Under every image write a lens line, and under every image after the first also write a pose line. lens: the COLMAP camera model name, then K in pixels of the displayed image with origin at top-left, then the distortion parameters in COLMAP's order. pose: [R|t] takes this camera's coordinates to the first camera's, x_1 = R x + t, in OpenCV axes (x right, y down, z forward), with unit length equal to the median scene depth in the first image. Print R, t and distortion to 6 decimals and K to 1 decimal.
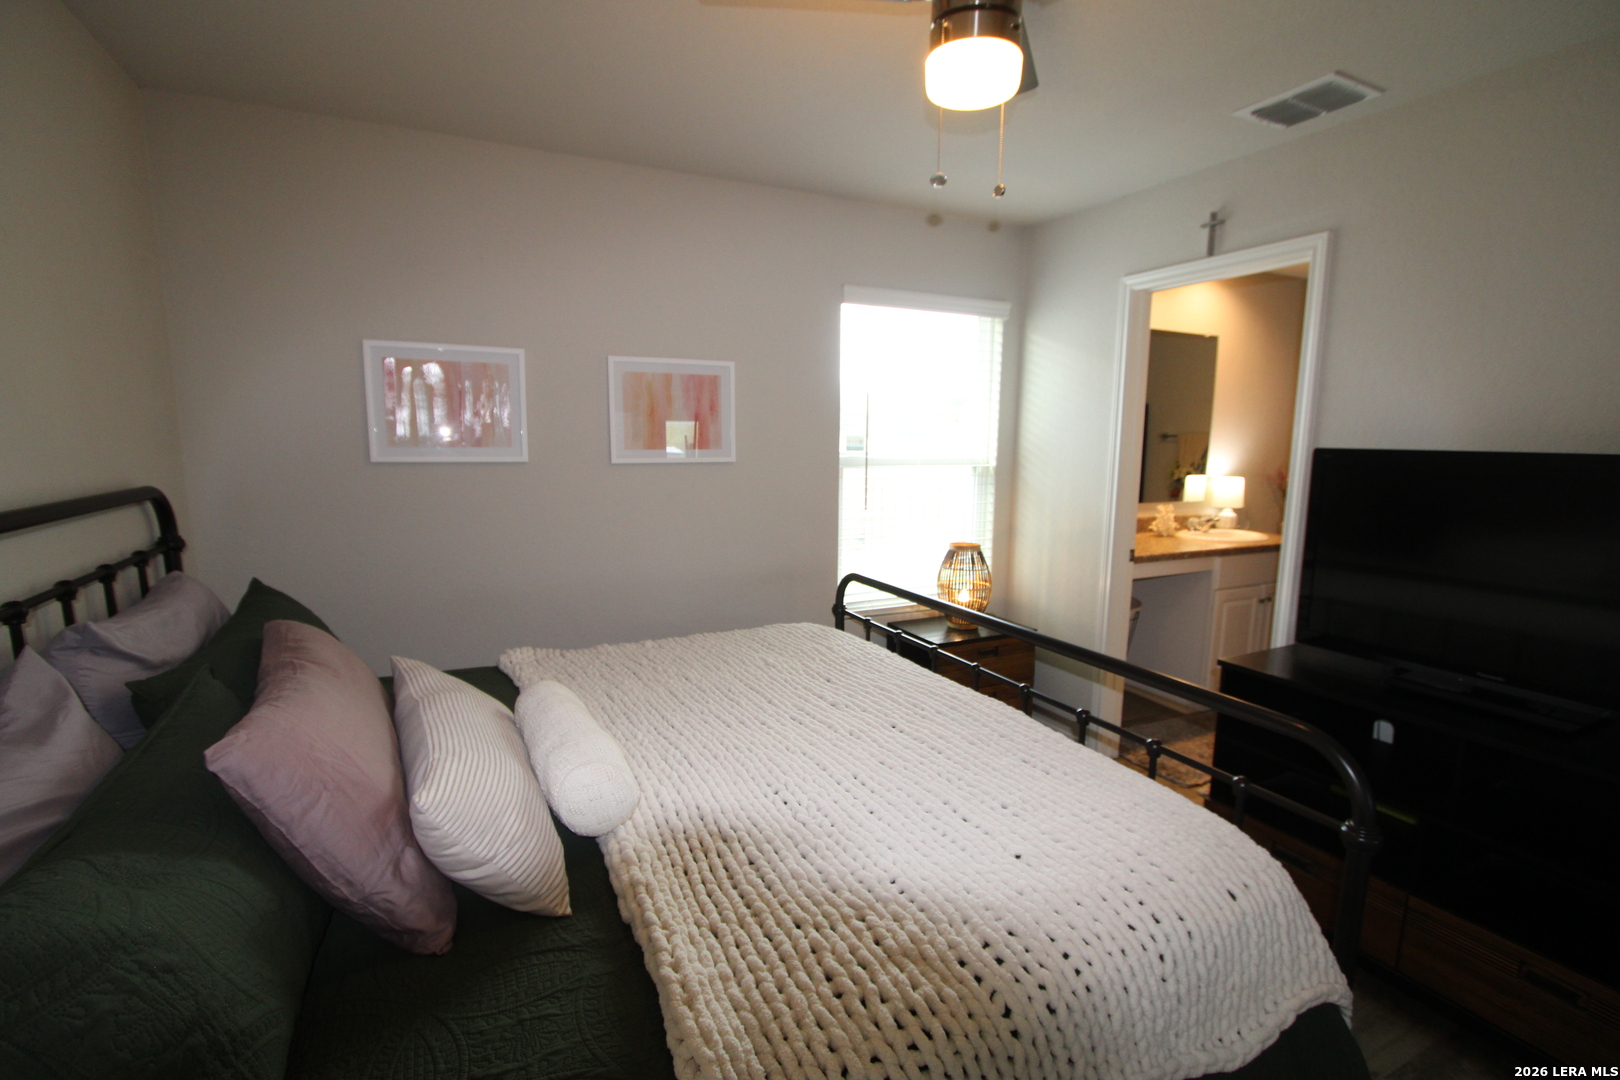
lens RADIAL K [[750.1, 0, 820.1], [0, 750.1, 548.8], [0, 0, 1]] dist [-0.015727, -0.001144]
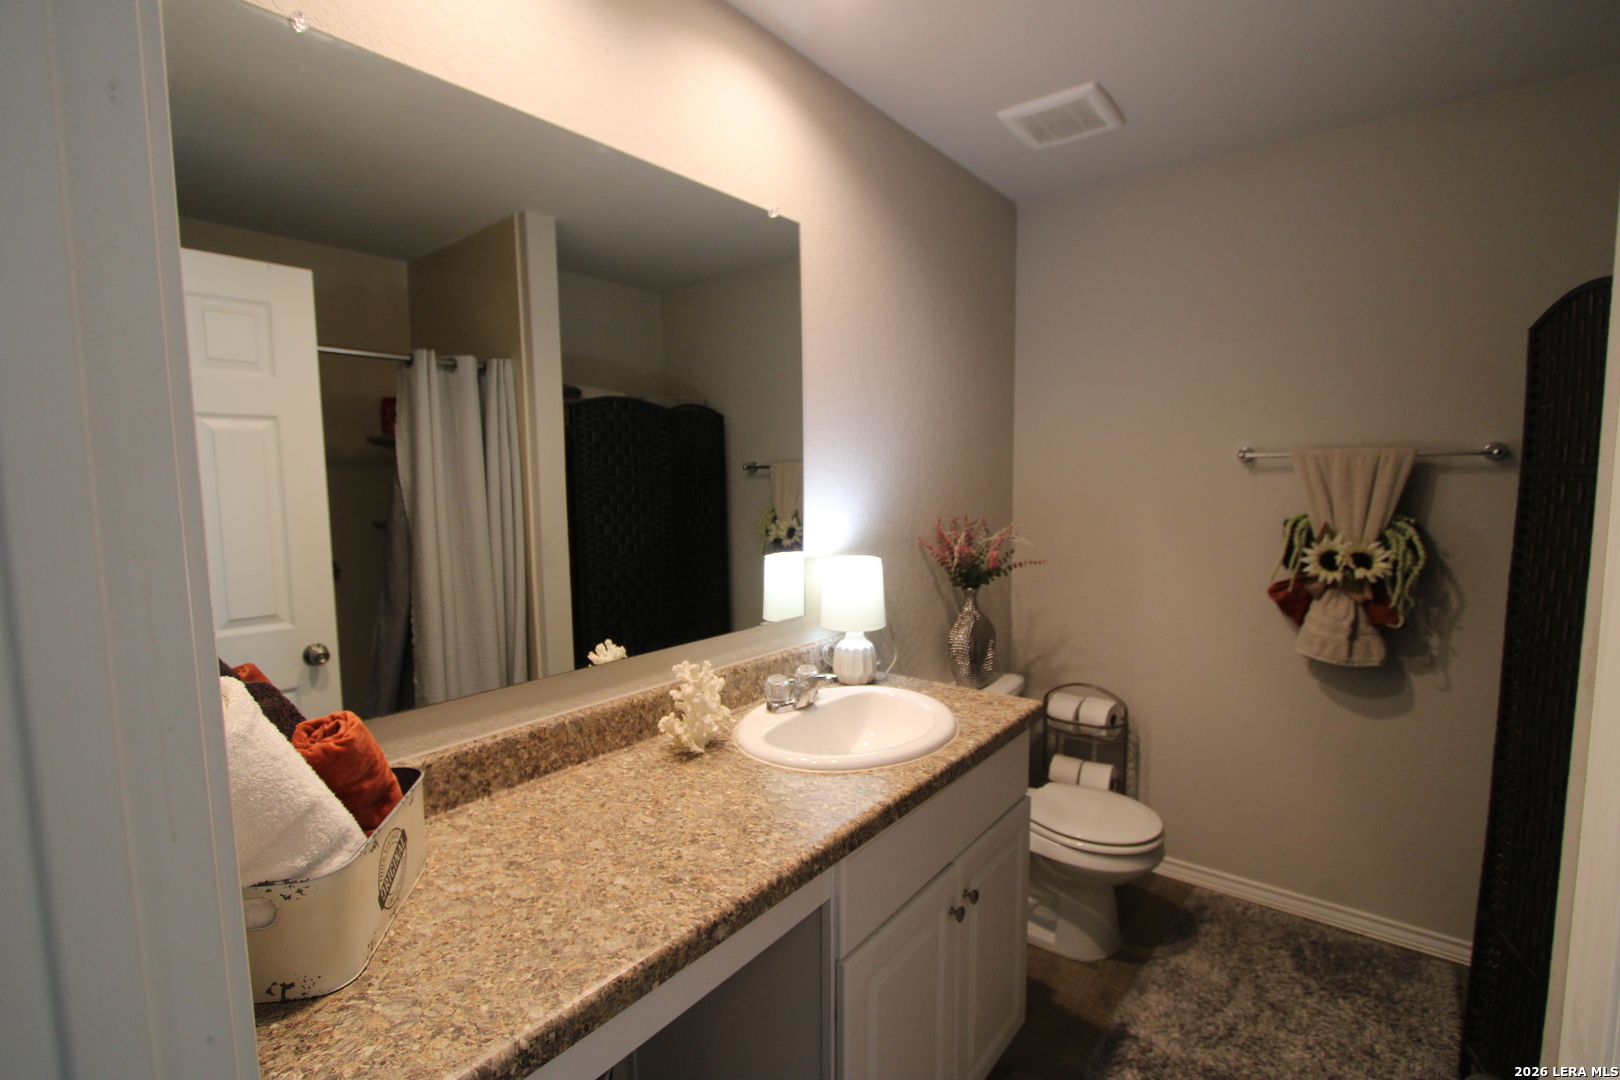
lens RADIAL K [[750.1, 0, 810.8], [0, 750.1, 543.0], [0, 0, 1]] dist [-0.015727, -0.001144]
pose [[0.906289, -0.057315, 0.418754, 0.346325], [0.079970, 0.996120, -0.036737, -0.090651], [-0.415023, 0.066782, 0.907357, 0.616317]]
